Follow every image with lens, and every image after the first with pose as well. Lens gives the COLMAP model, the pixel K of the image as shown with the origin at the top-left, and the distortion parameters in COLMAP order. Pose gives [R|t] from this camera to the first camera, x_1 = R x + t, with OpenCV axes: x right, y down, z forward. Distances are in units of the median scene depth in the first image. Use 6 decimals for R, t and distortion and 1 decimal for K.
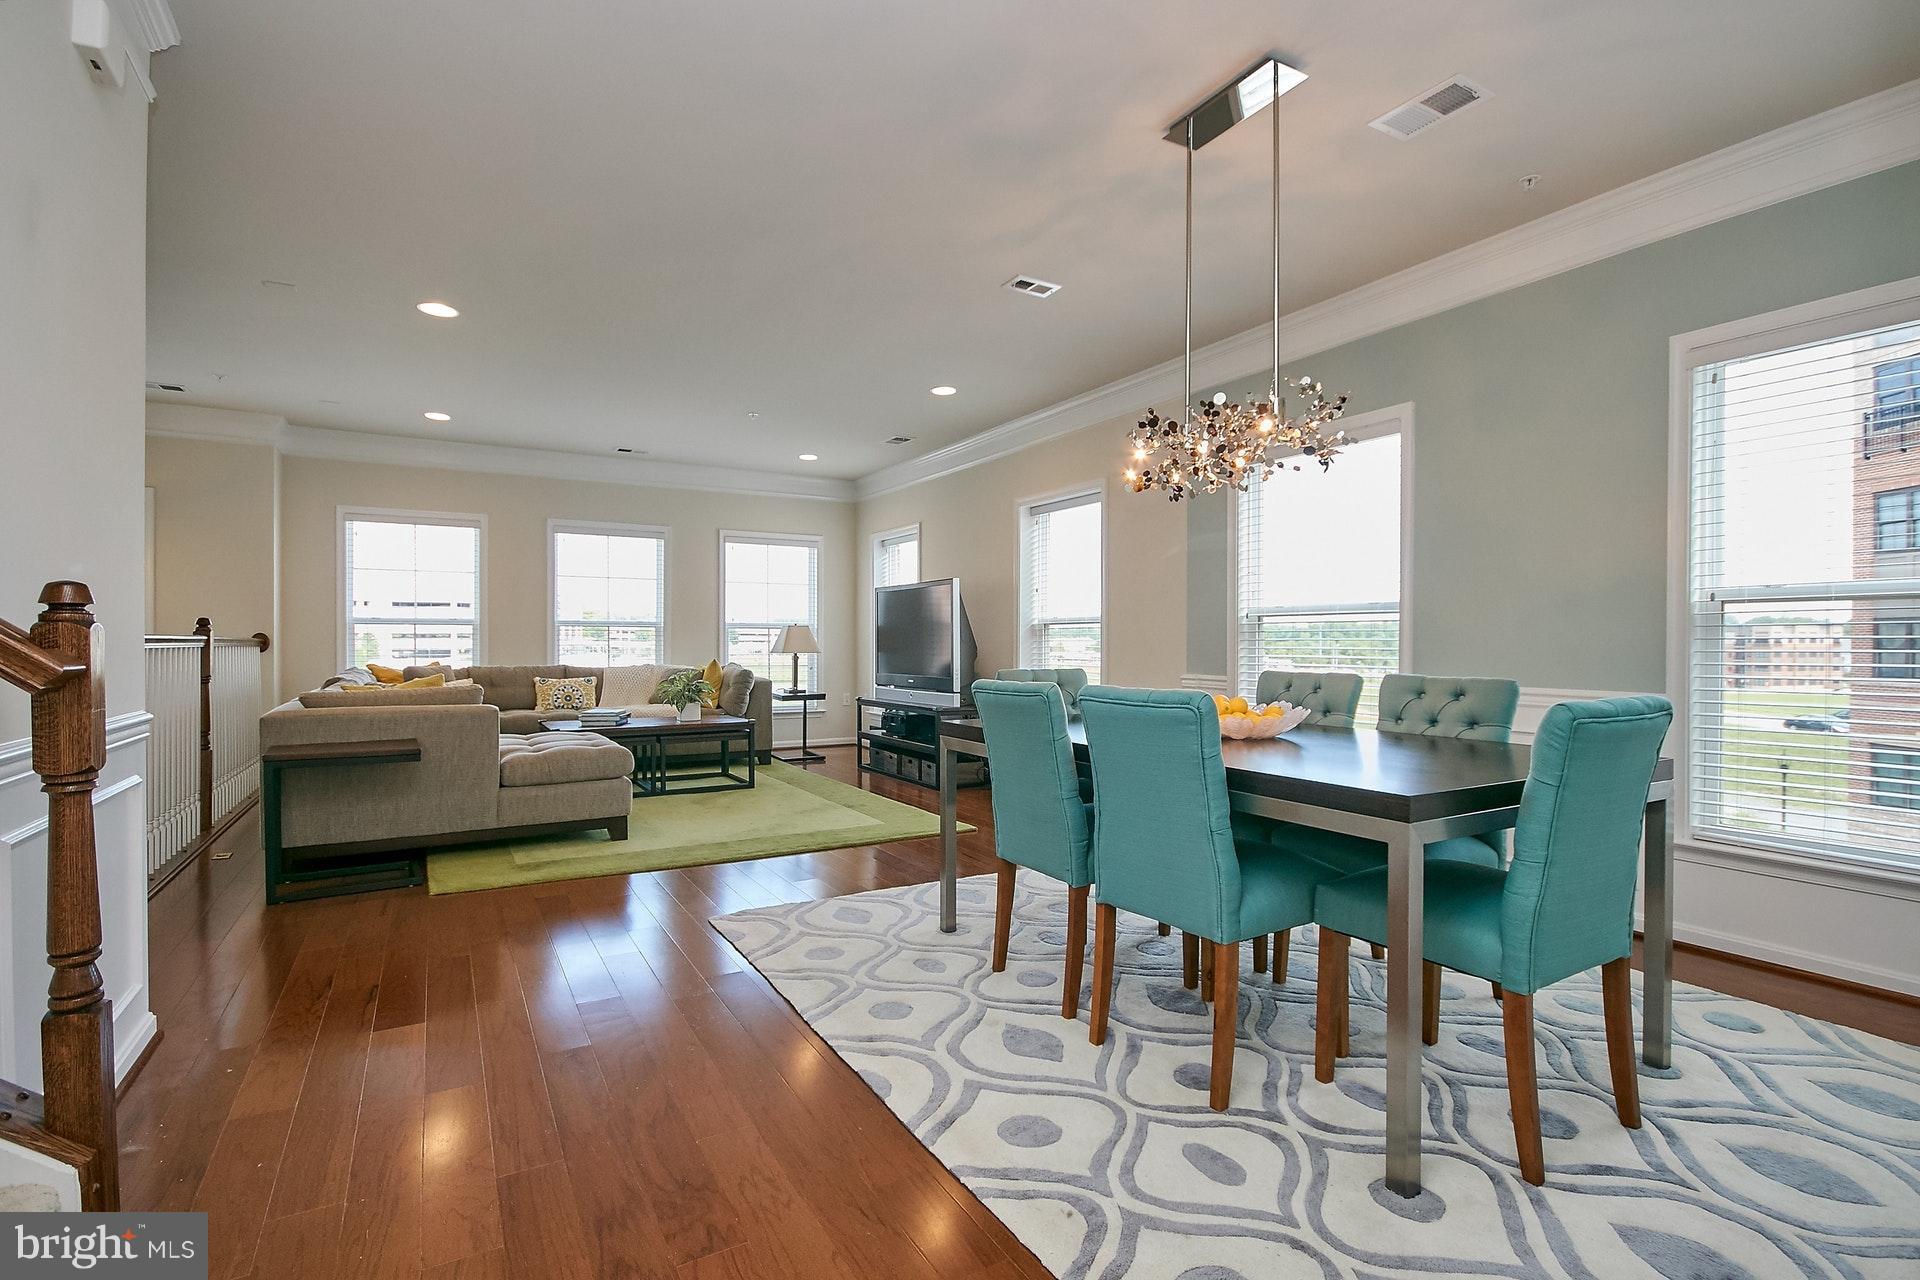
lens RADIAL K [[887.9, 0, 955.2], [0, 887.9, 649.7], [0, 0, 1]] dist [-0.000084, -0.000143]
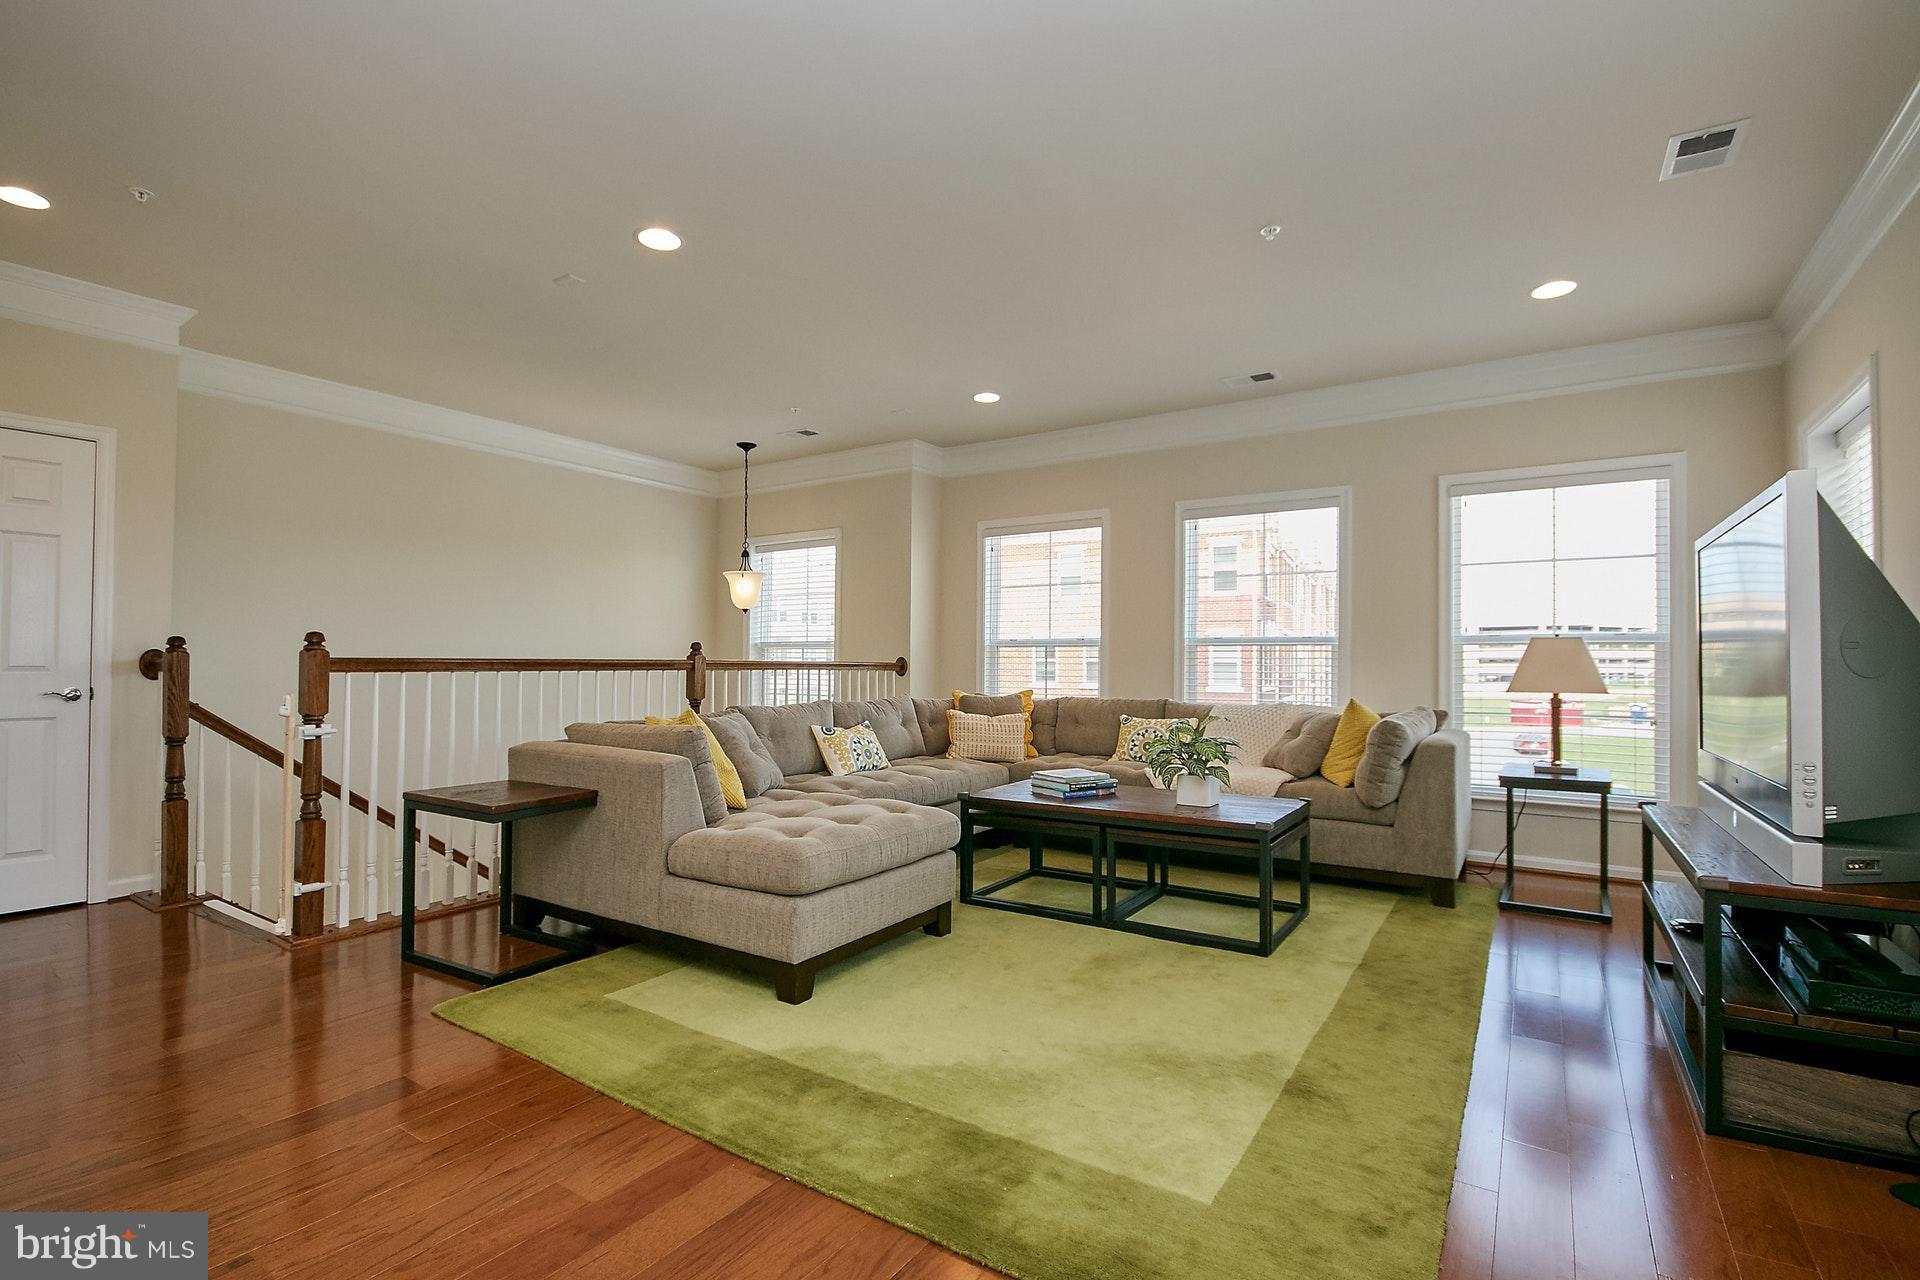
lens RADIAL K [[895.2, 0, 930.2], [0, 895.2, 645.8], [0, 0, 1]] dist [-0.003334, -0.000391]
pose [[0.431433, -0.016304, -0.901998, 0.137622], [-0.011900, 0.999647, -0.023761, -0.007021], [0.902067, 0.020985, 0.431086, 0.535906]]
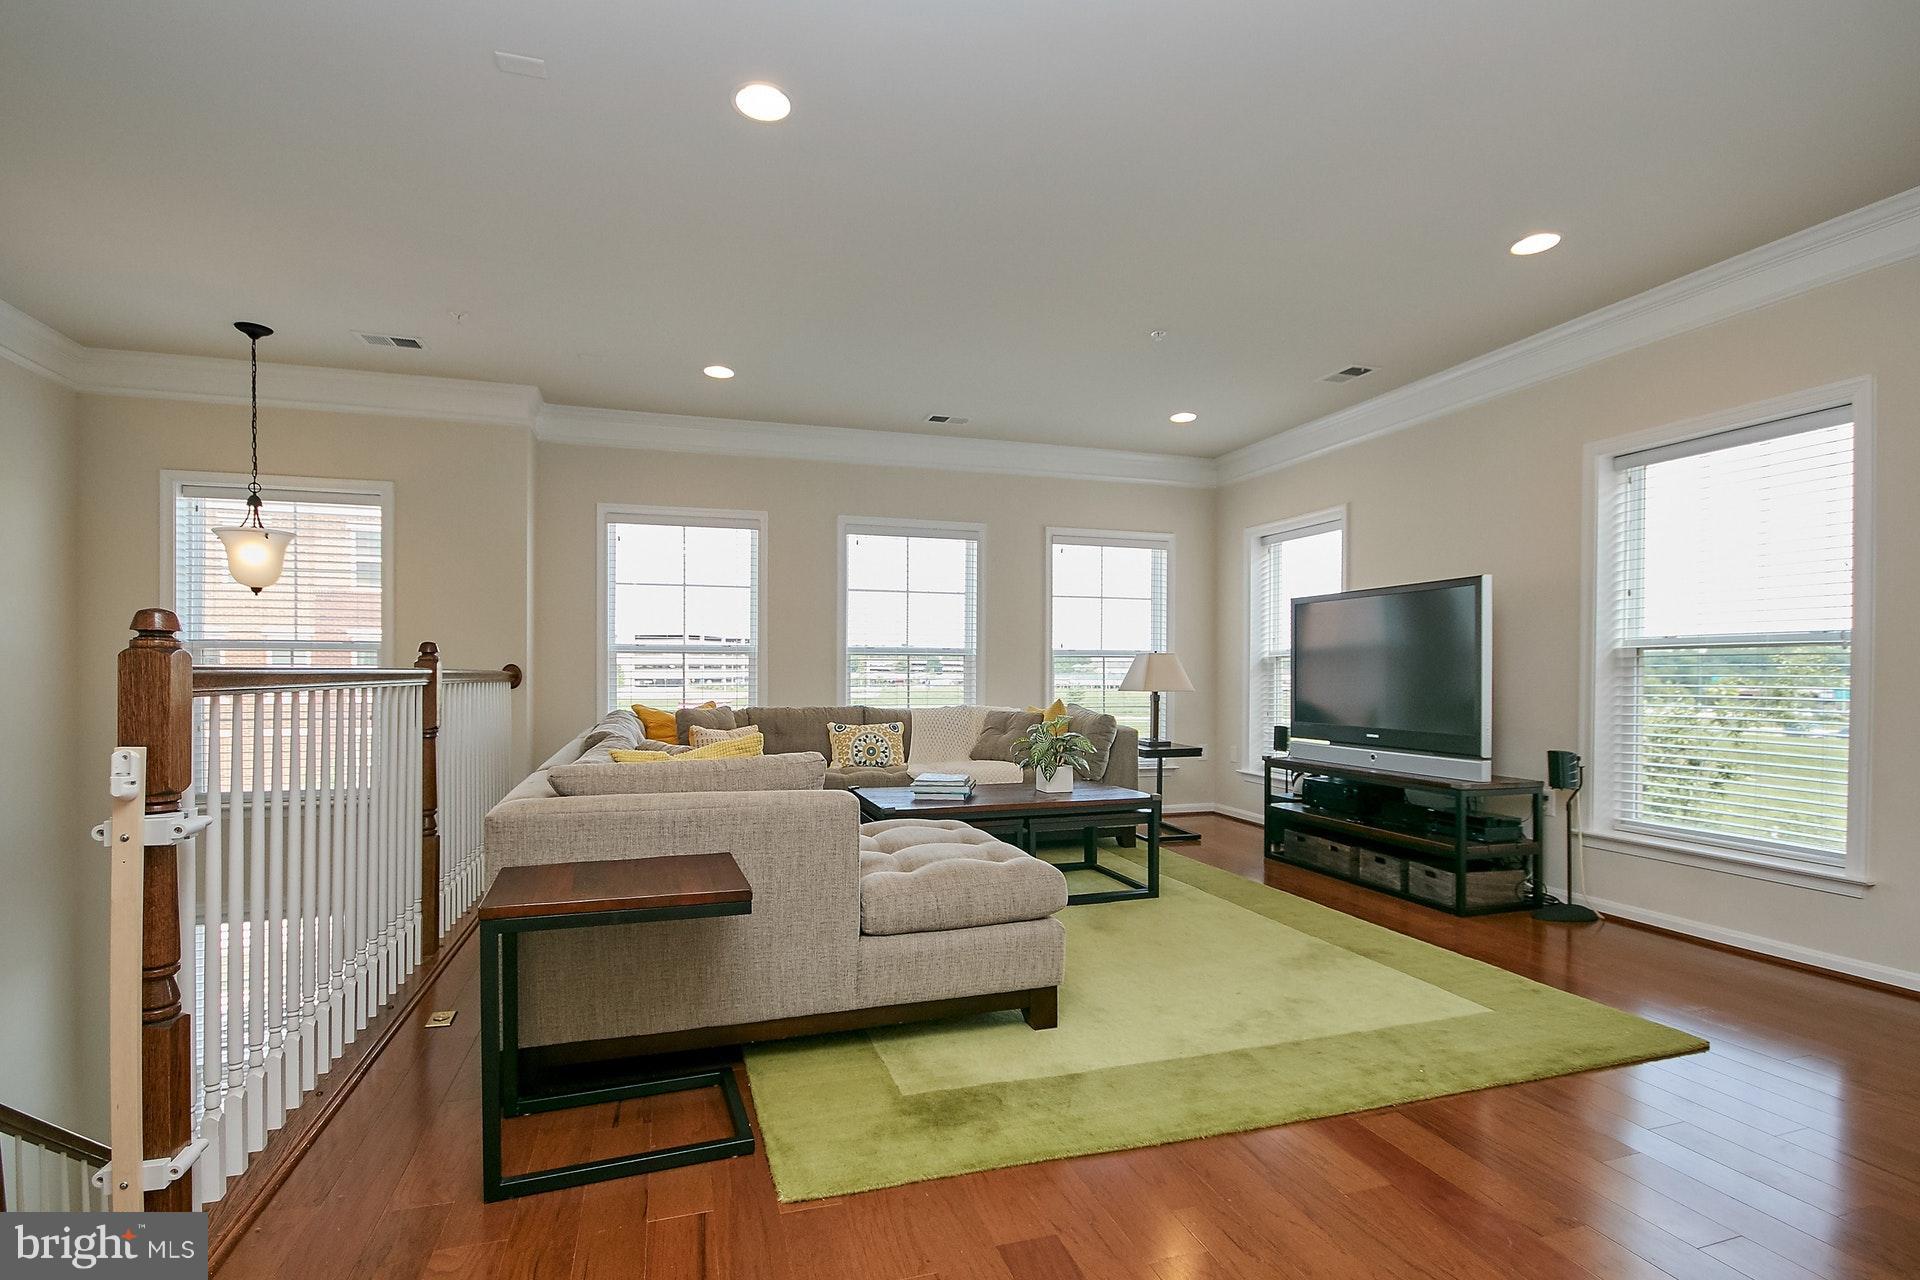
lens RADIAL K [[911.4, 0, 965.8], [0, 911.4, 681.0], [0, 0, 1]] dist [-0.002049, 0.000056]
pose [[0.976773, 0.002659, -0.214262, -0.196711], [-0.002531, 0.999996, 0.000873, -0.005263], [0.214263, -0.000310, 0.976776, 0.272098]]
